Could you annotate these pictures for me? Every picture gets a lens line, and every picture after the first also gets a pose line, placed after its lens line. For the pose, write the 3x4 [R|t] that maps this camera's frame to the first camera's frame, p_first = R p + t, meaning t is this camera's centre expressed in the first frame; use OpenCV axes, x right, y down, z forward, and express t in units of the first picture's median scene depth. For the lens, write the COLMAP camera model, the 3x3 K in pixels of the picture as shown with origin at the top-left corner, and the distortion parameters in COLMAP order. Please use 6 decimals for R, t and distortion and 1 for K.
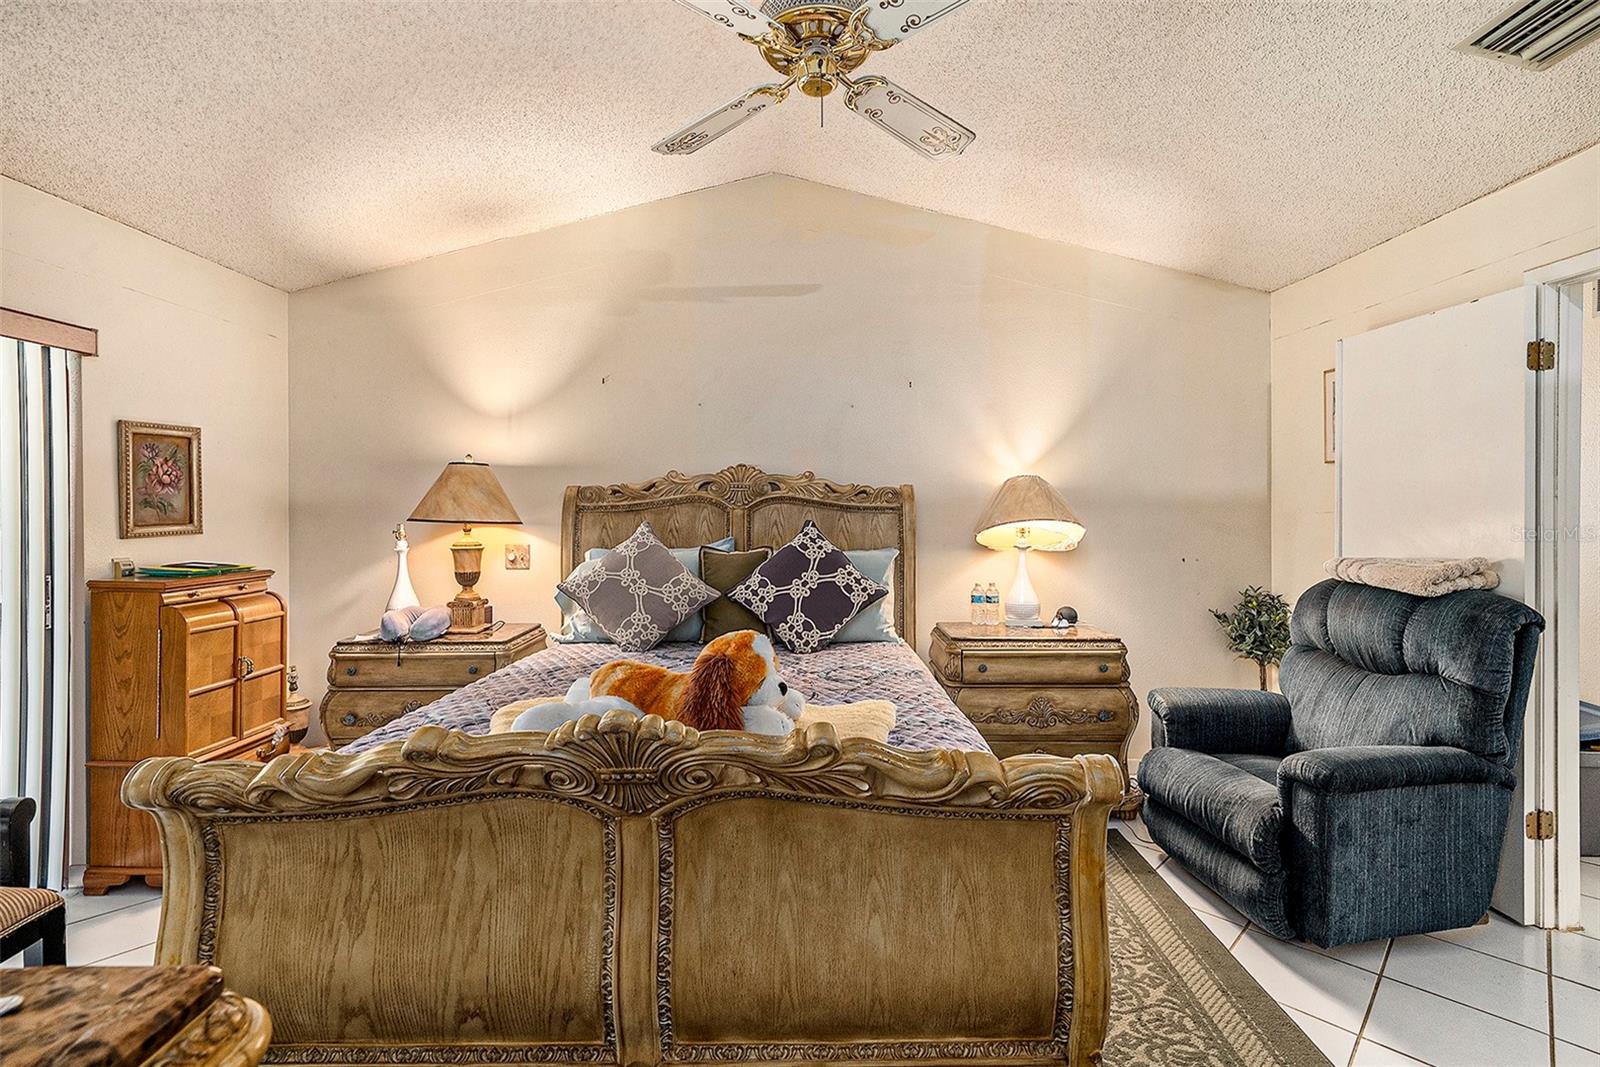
lens RADIAL K [[742.7, 0, 803.8], [0, 742.7, 494.5], [0, 0, 1]] dist [-0.000179, 0.000033]
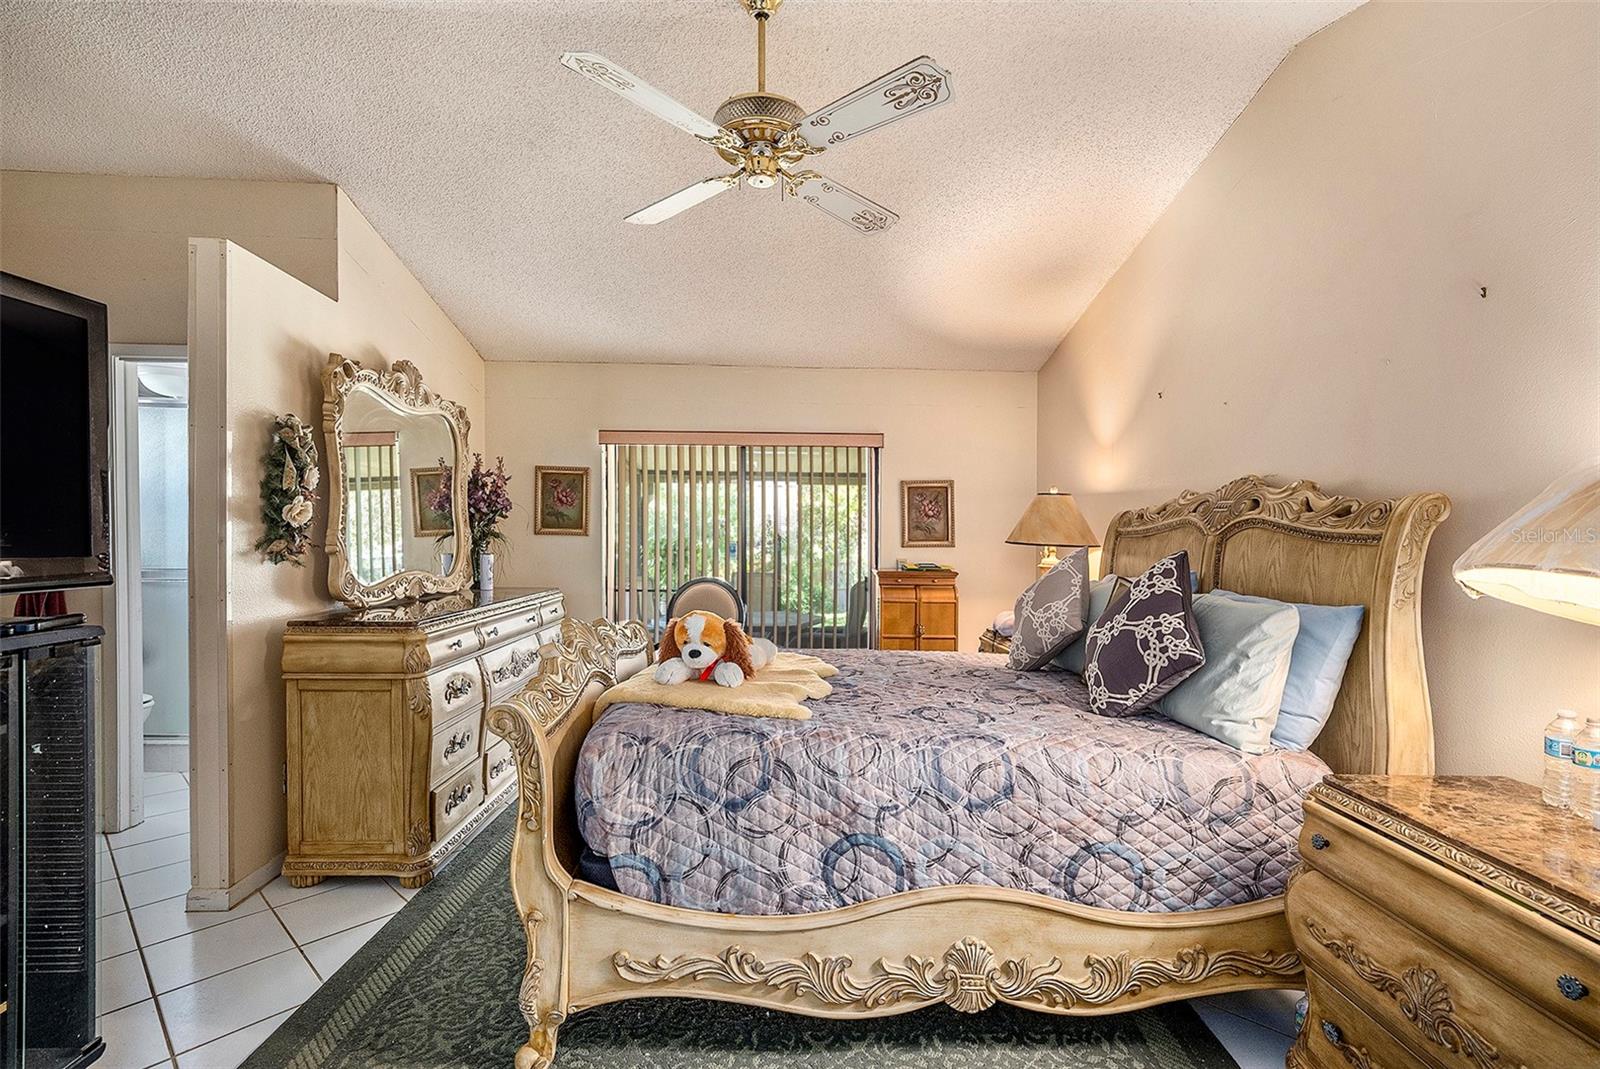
lens RADIAL K [[749.0, 0, 797.4], [0, 749.0, 526.1], [0, 0, 1]] dist [-0.001722, 0.001585]
pose [[0.020957, -0.003290, -0.999775, 0.782635], [0.003989, 0.999987, -0.003207, 0.012017], [0.999772, -0.003921, 0.020970, 0.641052]]
